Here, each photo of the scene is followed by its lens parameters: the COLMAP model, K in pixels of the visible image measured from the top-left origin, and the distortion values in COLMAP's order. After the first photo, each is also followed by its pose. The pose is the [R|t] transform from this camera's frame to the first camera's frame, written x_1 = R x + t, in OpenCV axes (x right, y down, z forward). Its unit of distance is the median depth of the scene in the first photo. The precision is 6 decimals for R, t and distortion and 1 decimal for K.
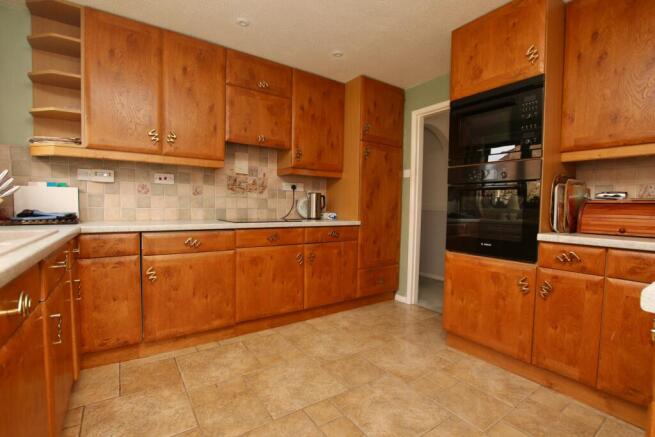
lens RADIAL K [[305.0, 0, 325.5], [0, 305.0, 220.1], [0, 0, 1]] dist [-0.000993, -0.000110]
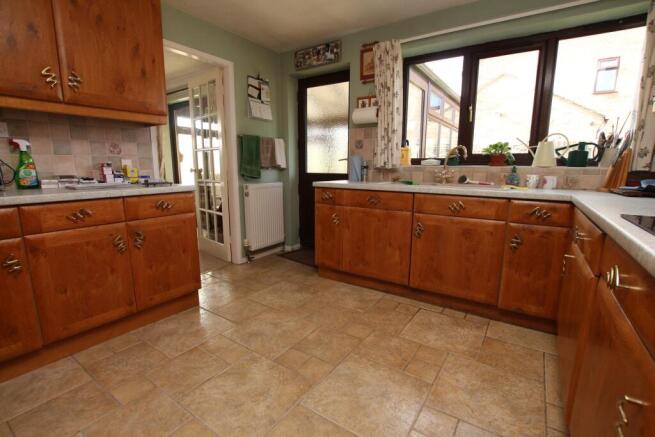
lens RADIAL K [[305.0, 0, 328.5], [0, 305.0, 218.4], [0, 0, 1]] dist [-0.000993, -0.000110]
pose [[-0.929820, 0.042518, -0.365550, 0.300712], [-0.037100, 0.977414, 0.208054, -0.084385], [0.366140, 0.207014, -0.907241, 1.815203]]
